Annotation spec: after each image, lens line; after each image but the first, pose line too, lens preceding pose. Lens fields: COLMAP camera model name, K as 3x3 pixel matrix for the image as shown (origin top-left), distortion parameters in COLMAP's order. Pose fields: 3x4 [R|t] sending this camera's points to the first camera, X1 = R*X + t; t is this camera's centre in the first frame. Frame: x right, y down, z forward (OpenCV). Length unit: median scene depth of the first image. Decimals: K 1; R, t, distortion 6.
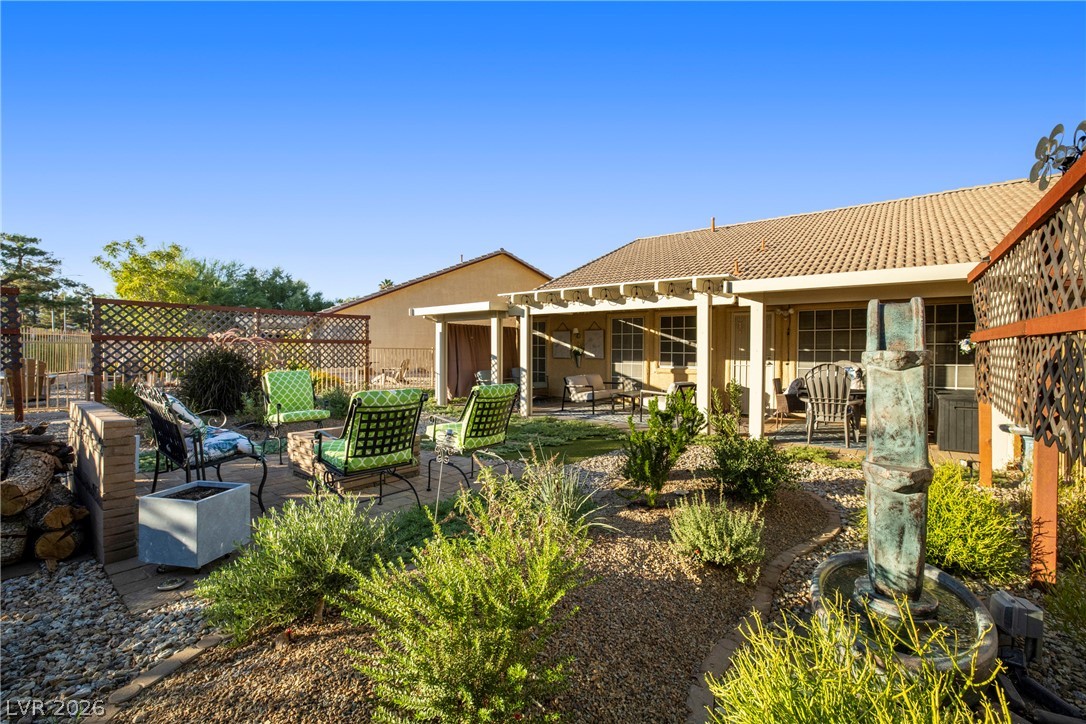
lens RADIAL K [[471.0, 0, 542.5], [0, 471.0, 354.6], [0, 0, 1]] dist [-0.036351, 0.010510]
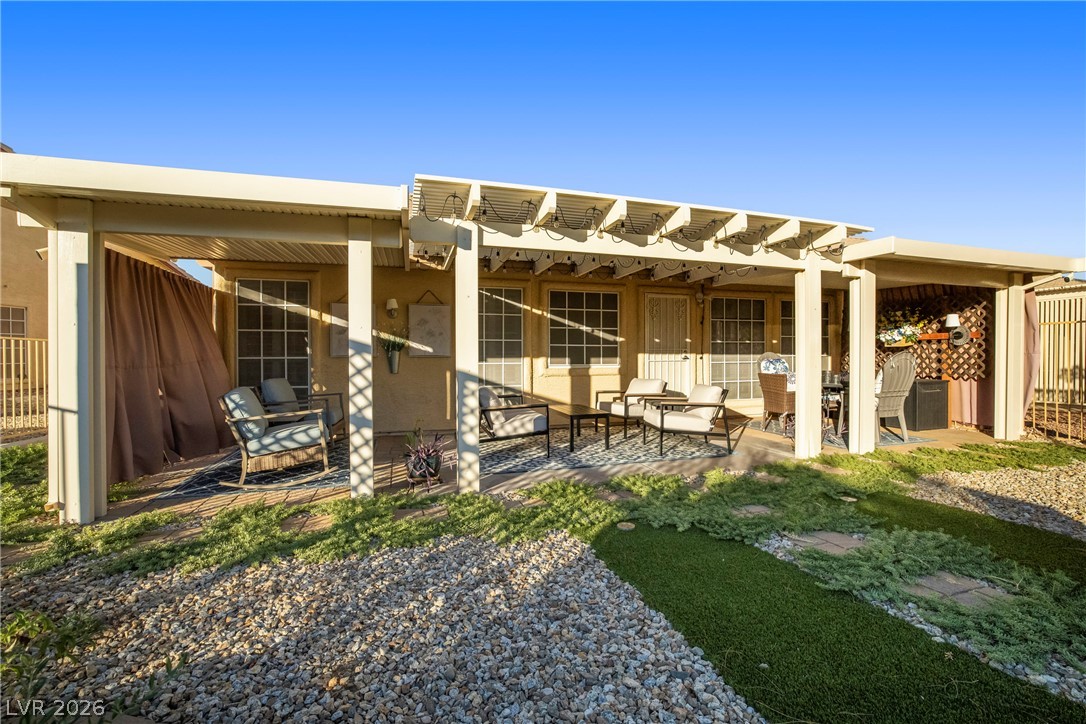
lens RADIAL K [[471.0, 0, 550.5], [0, 471.0, 361.7], [0, 0, 1]] dist [-0.036351, 0.010510]
pose [[0.582742, -0.015771, 0.812504, -0.294610], [0.011492, 0.999872, 0.011166, 0.012548], [-0.812576, 0.002830, 0.582849, 0.625431]]
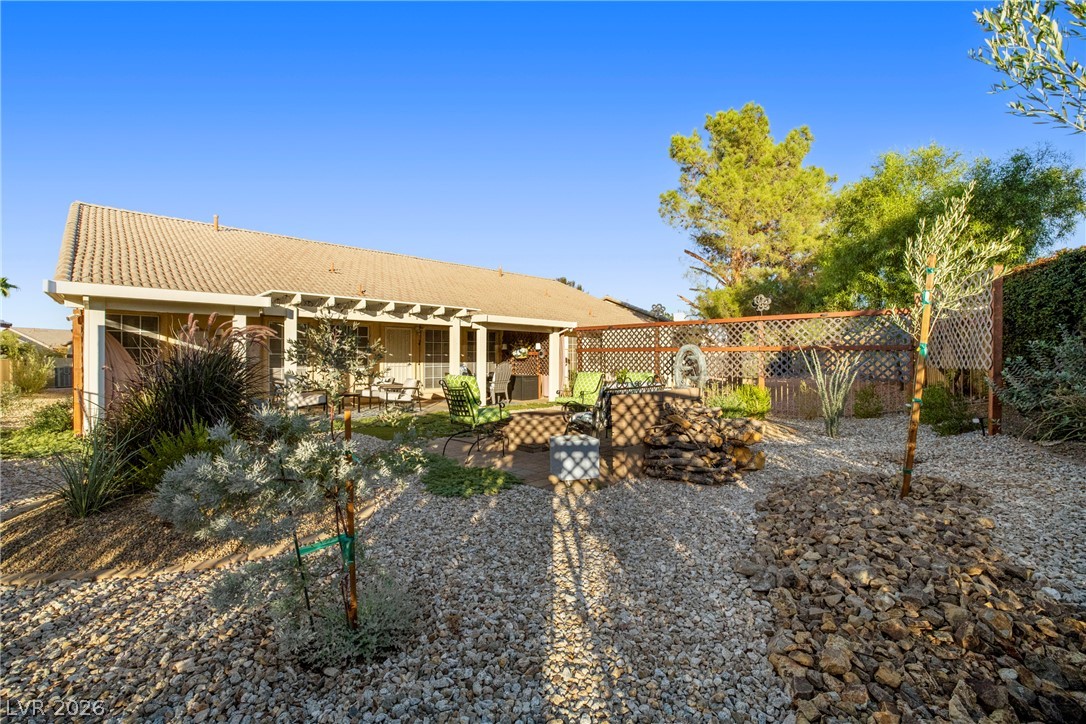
lens RADIAL K [[471.0, 0, 544.3], [0, 471.0, 353.9], [0, 0, 1]] dist [-0.036351, 0.010510]
pose [[0.148537, 0.004700, 0.988896, -0.769774], [0.007858, 0.999952, -0.005933, -0.000972], [-0.988876, 0.008652, 0.148493, 0.335128]]
